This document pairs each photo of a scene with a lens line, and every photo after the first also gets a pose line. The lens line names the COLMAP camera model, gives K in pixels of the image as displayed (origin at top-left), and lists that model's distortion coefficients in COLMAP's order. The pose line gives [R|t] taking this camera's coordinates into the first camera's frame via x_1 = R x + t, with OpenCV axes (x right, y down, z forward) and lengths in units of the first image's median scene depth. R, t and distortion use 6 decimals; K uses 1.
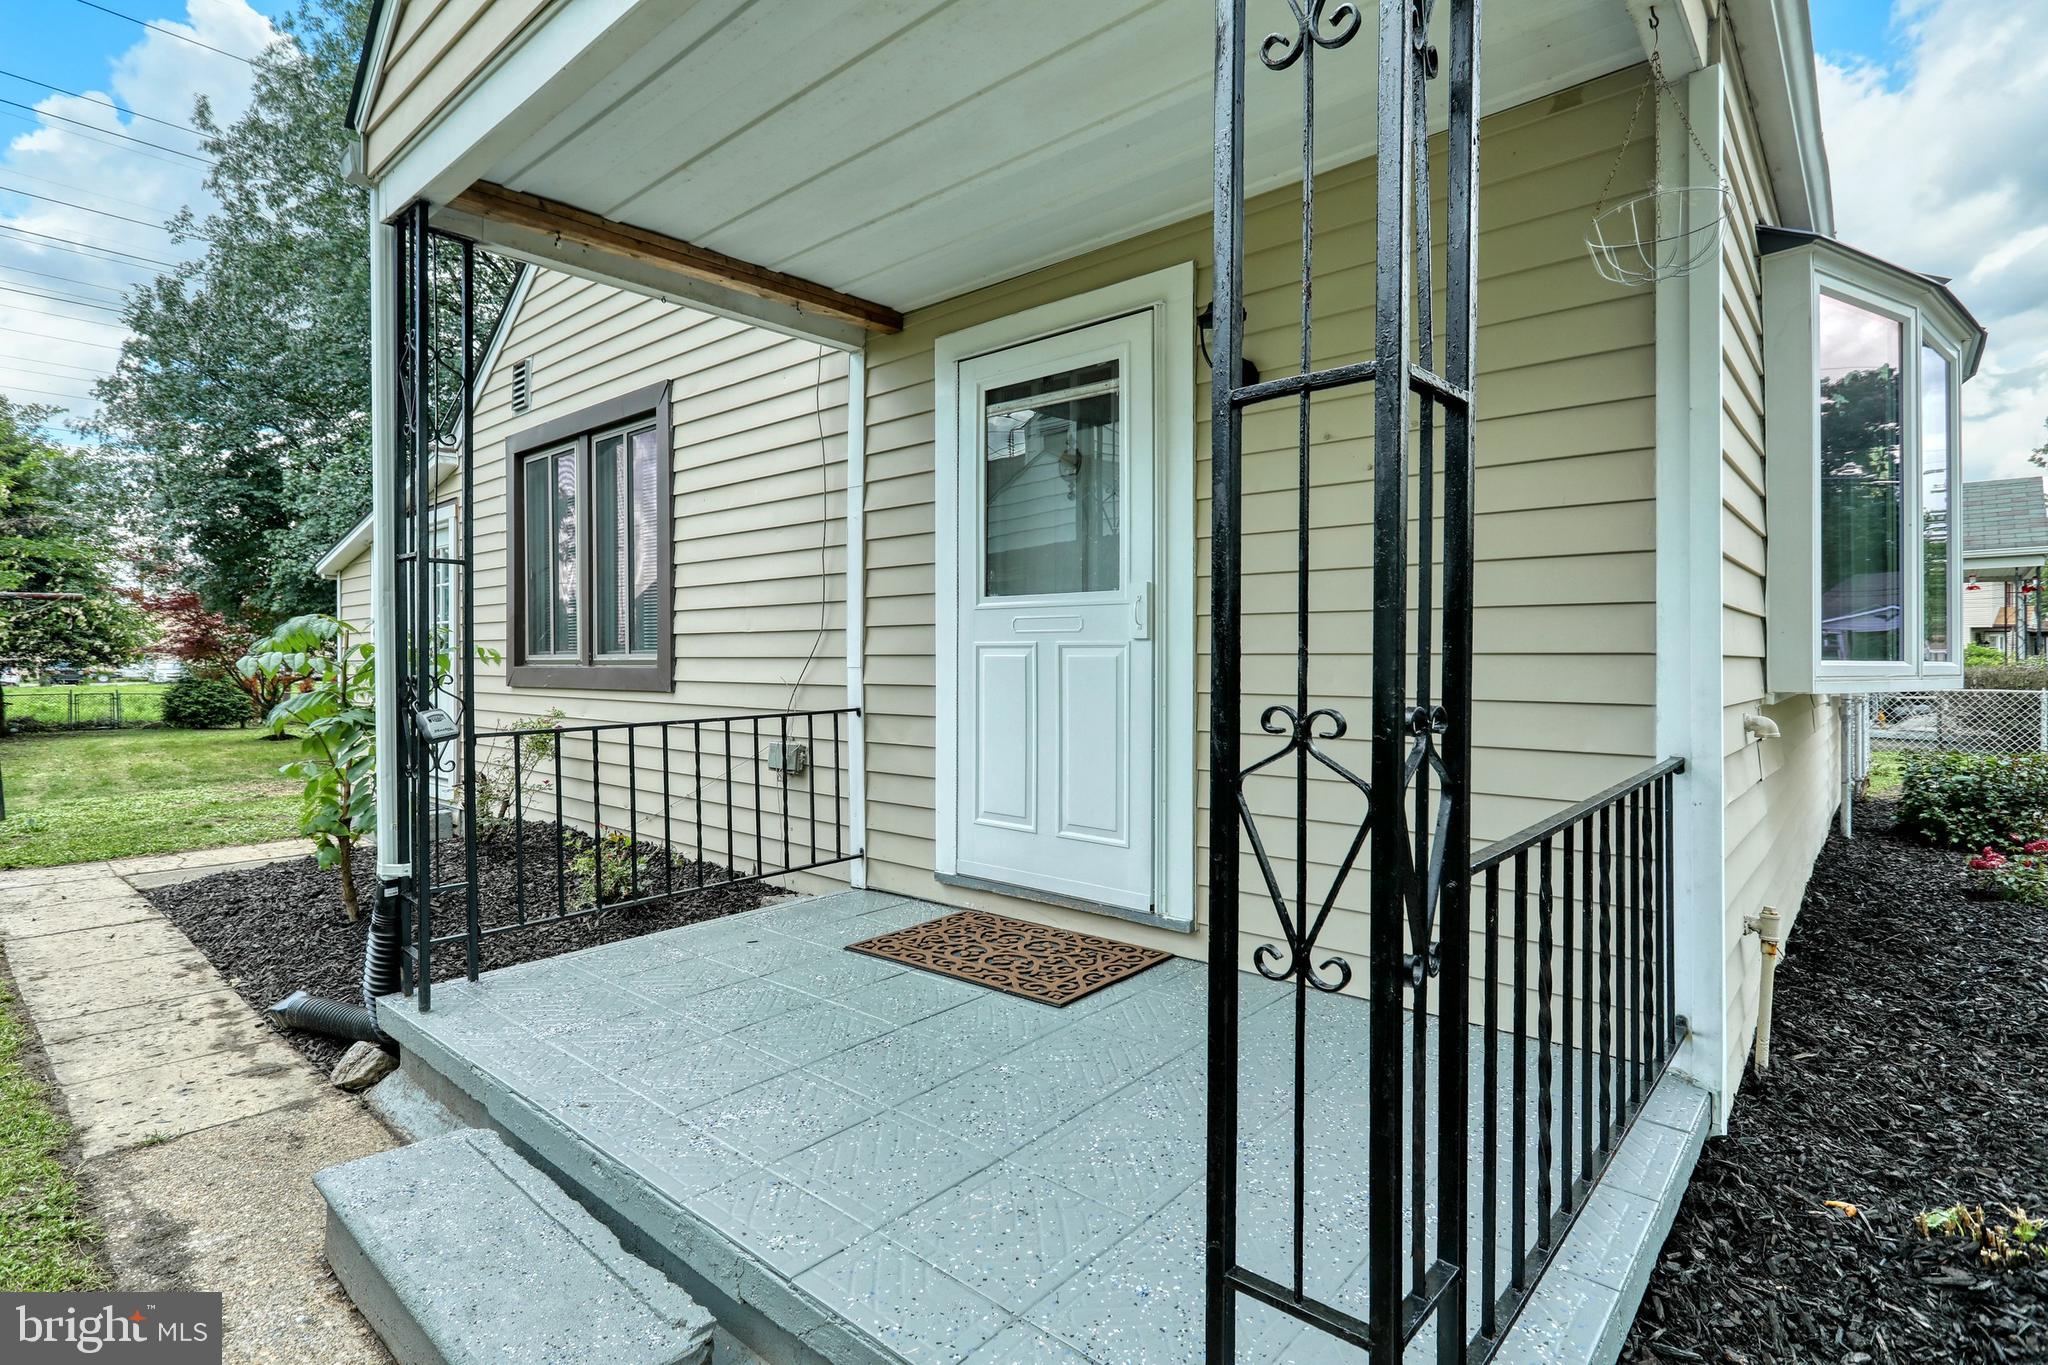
lens RADIAL K [[1010.0, 0, 1039.6], [0, 1010.0, 668.9], [0, 0, 1]] dist [-0.005871, 0.003909]
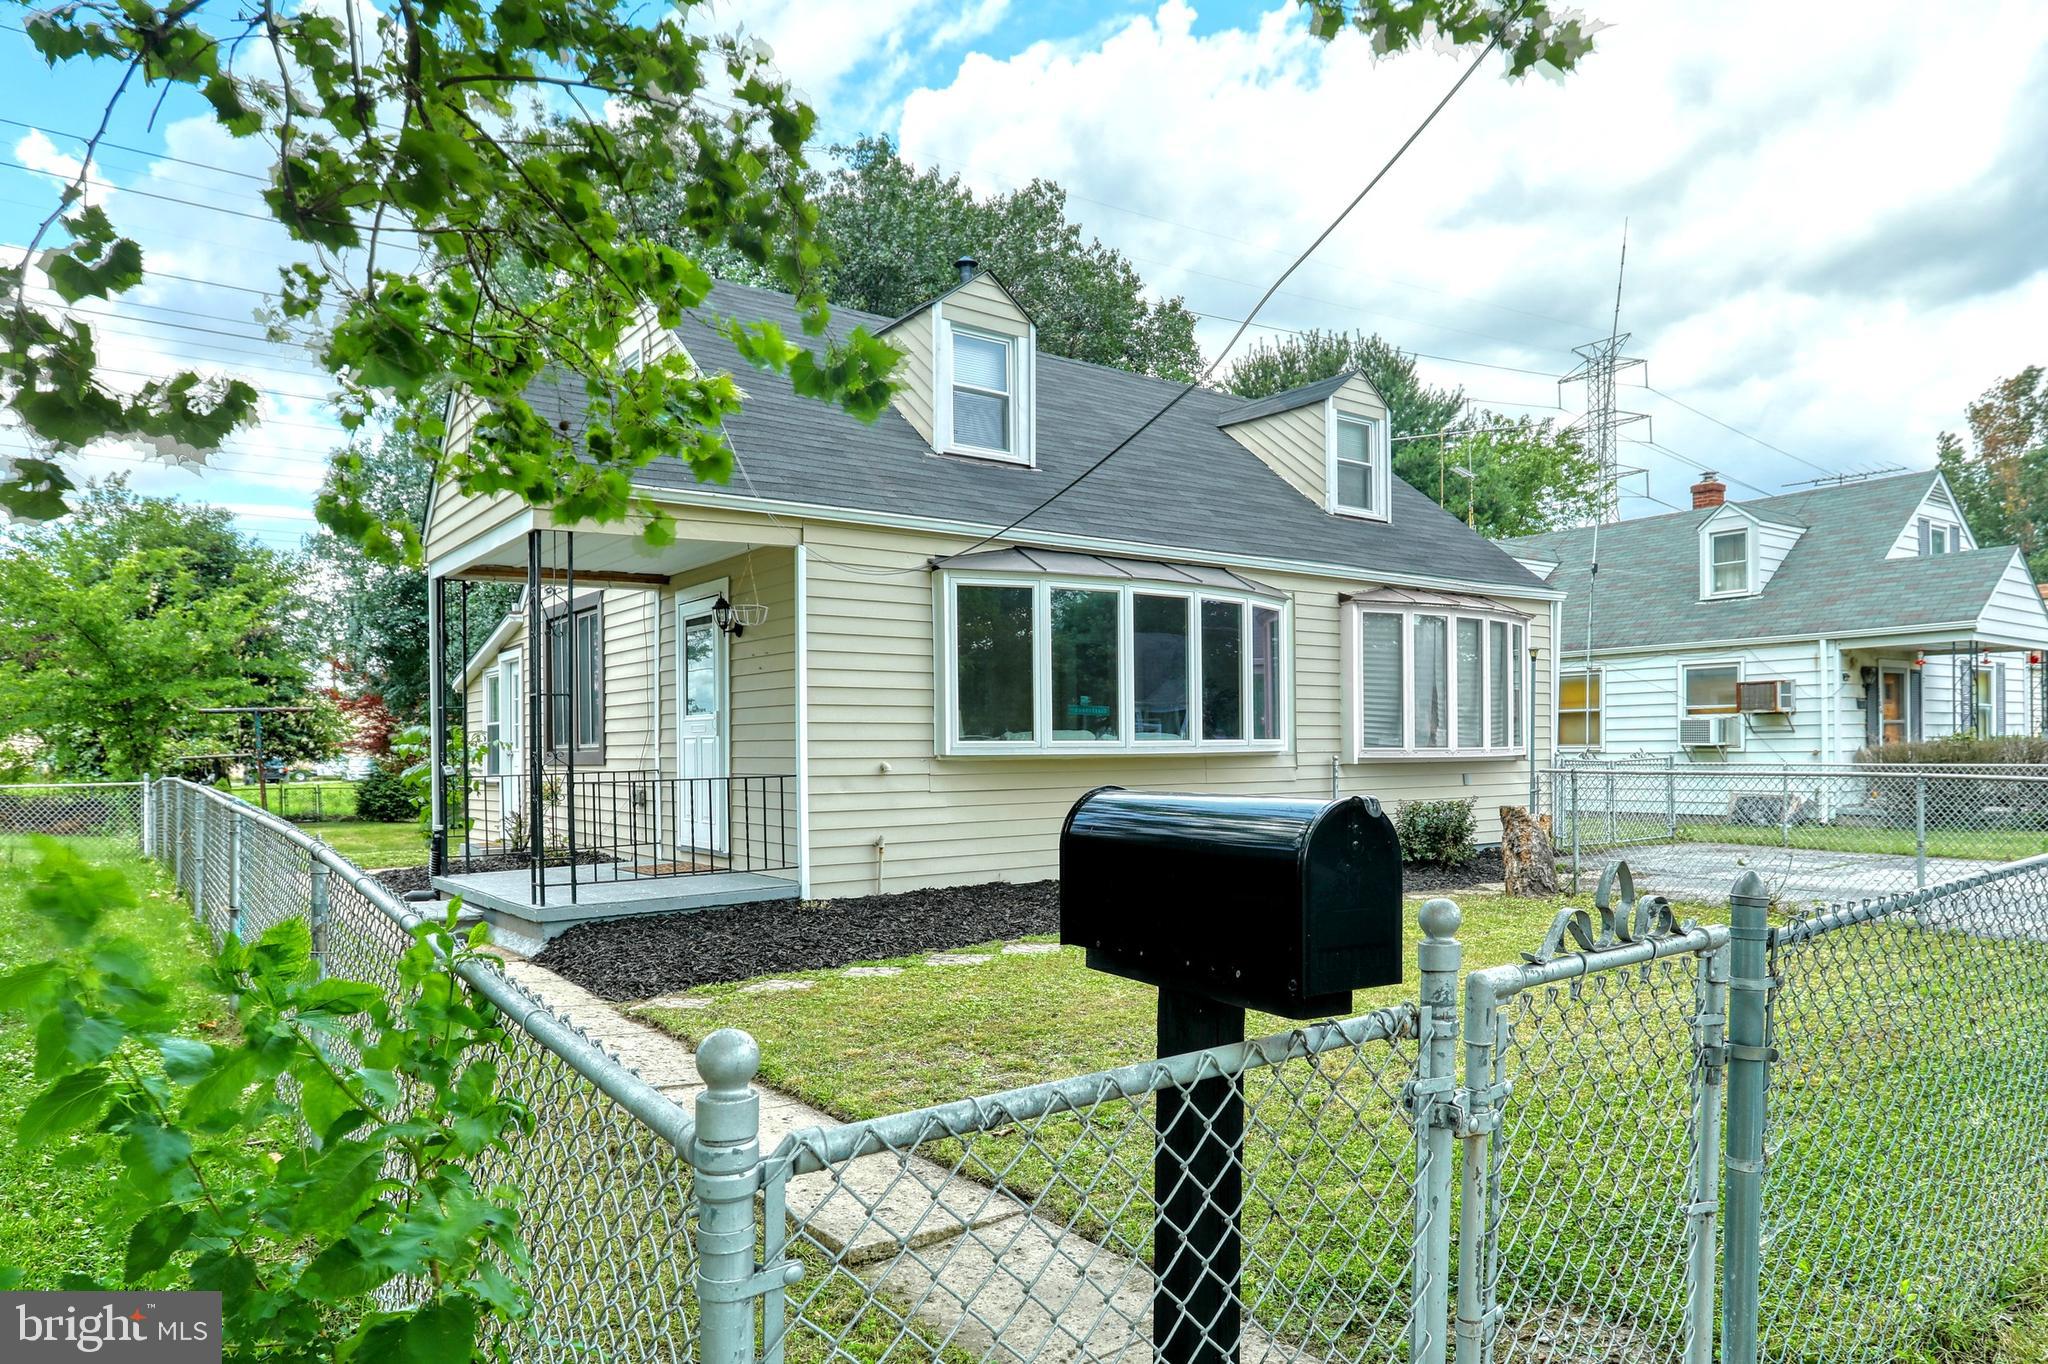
lens RADIAL K [[1332.1, 0, 1065.9], [0, 1332.1, 750.6], [0, 0, 1]] dist [-0.008180, -0.000811]
pose [[0.974847, -0.012020, -0.222553, 0.163516], [0.010882, 0.999921, -0.006341, 0.003560], [0.222611, 0.003760, 0.974900, -0.190456]]
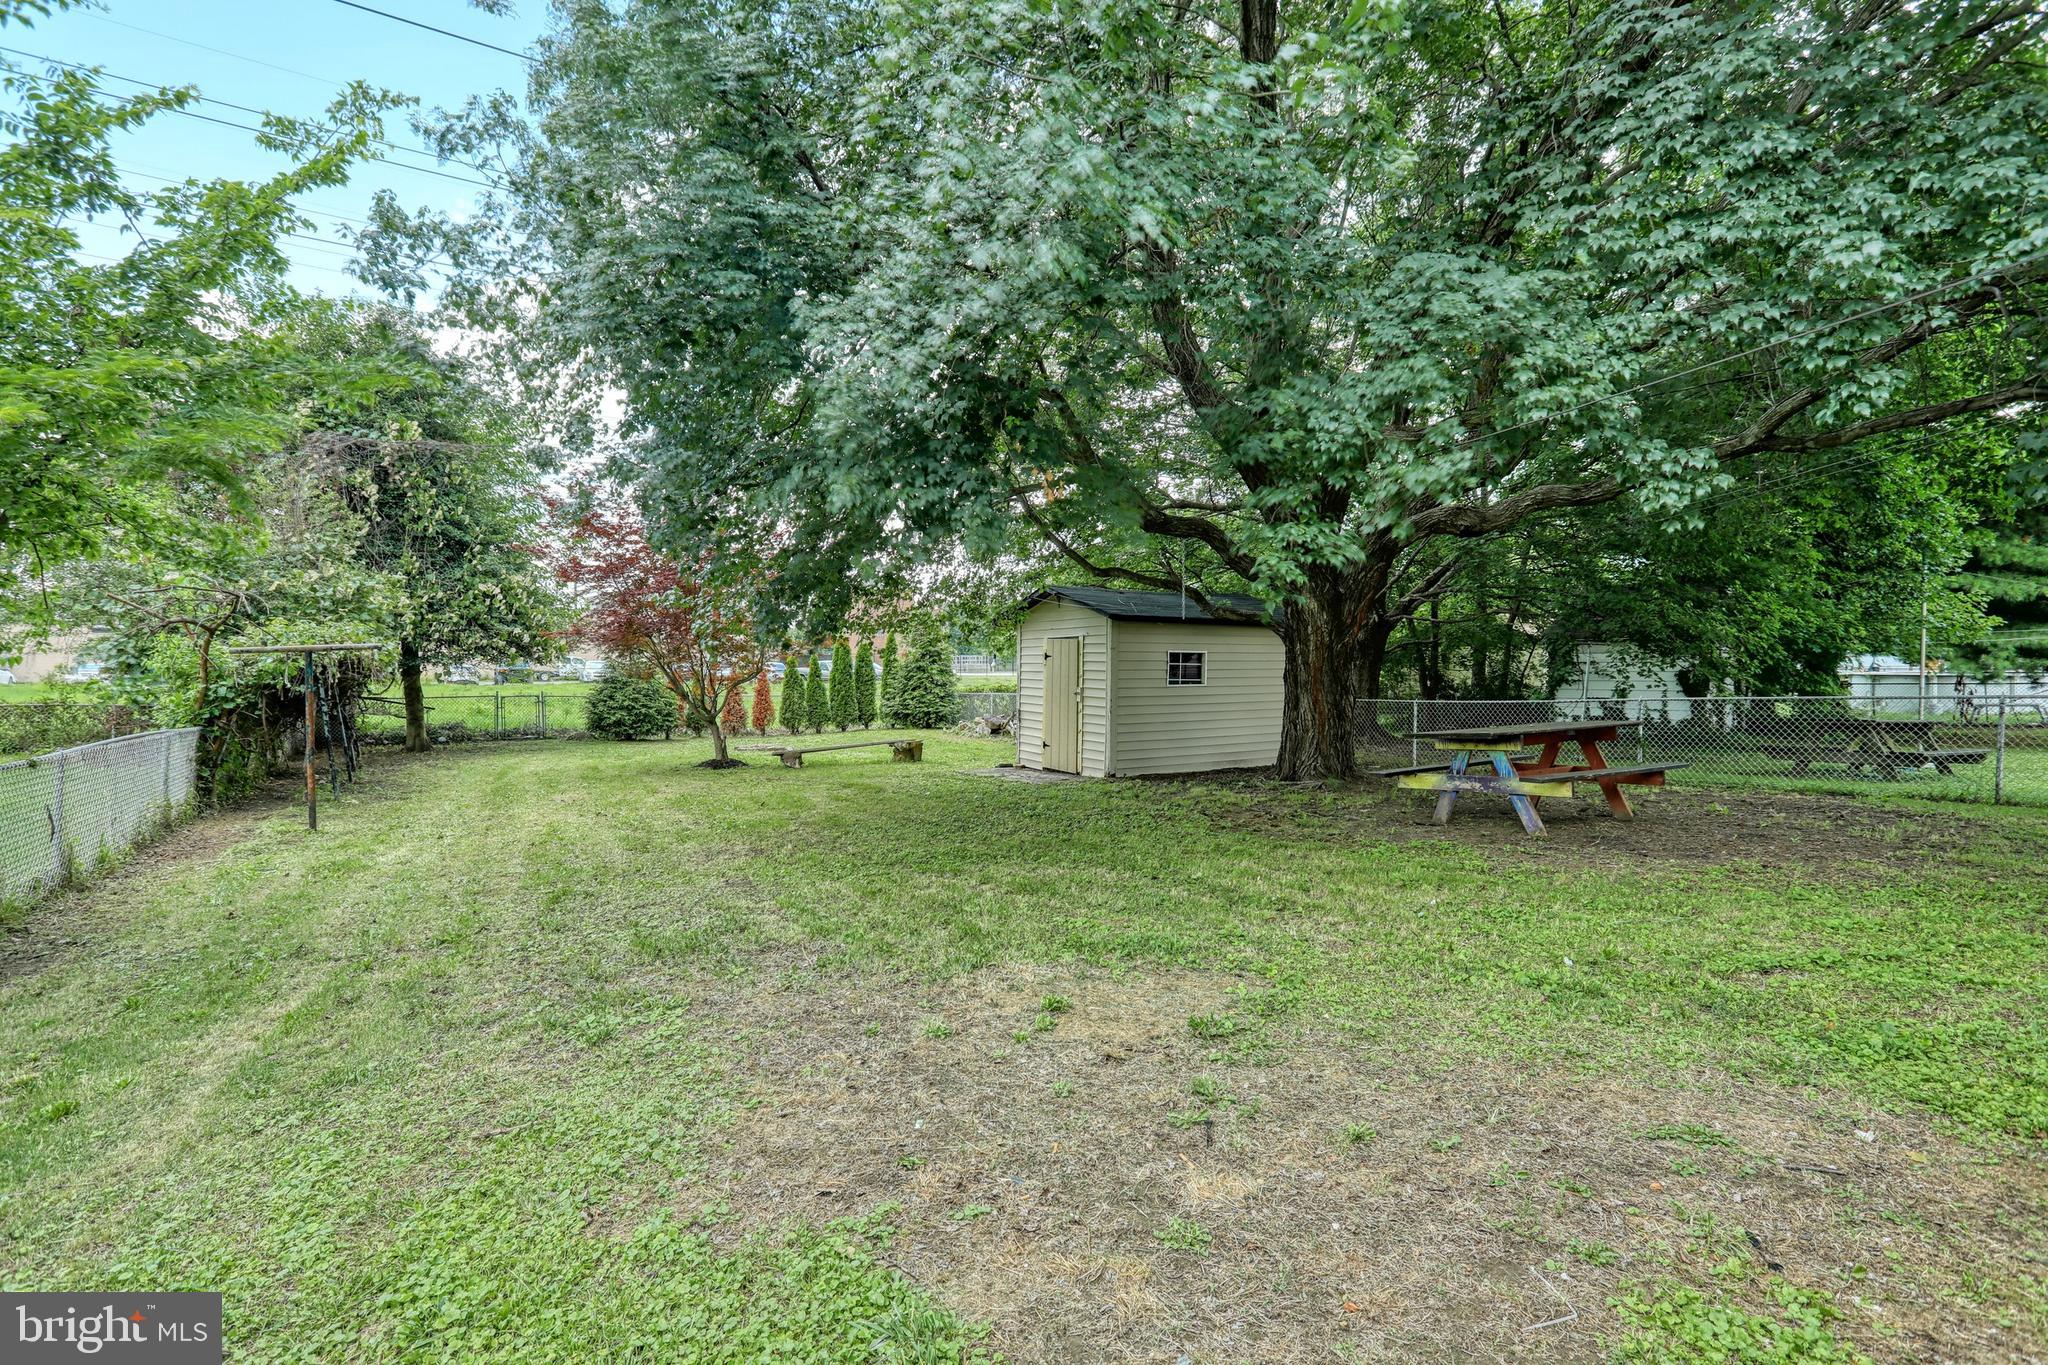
lens RADIAL K [[1010.0, 0, 1014.3], [0, 1010.0, 667.9], [0, 0, 1]] dist [-0.005871, 0.003909]
pose [[0.950283, -0.000068, -0.311388, -0.339872], [-0.000614, 0.999998, -0.002095, 0.003507], [0.311388, 0.002182, 0.950280, 0.392517]]
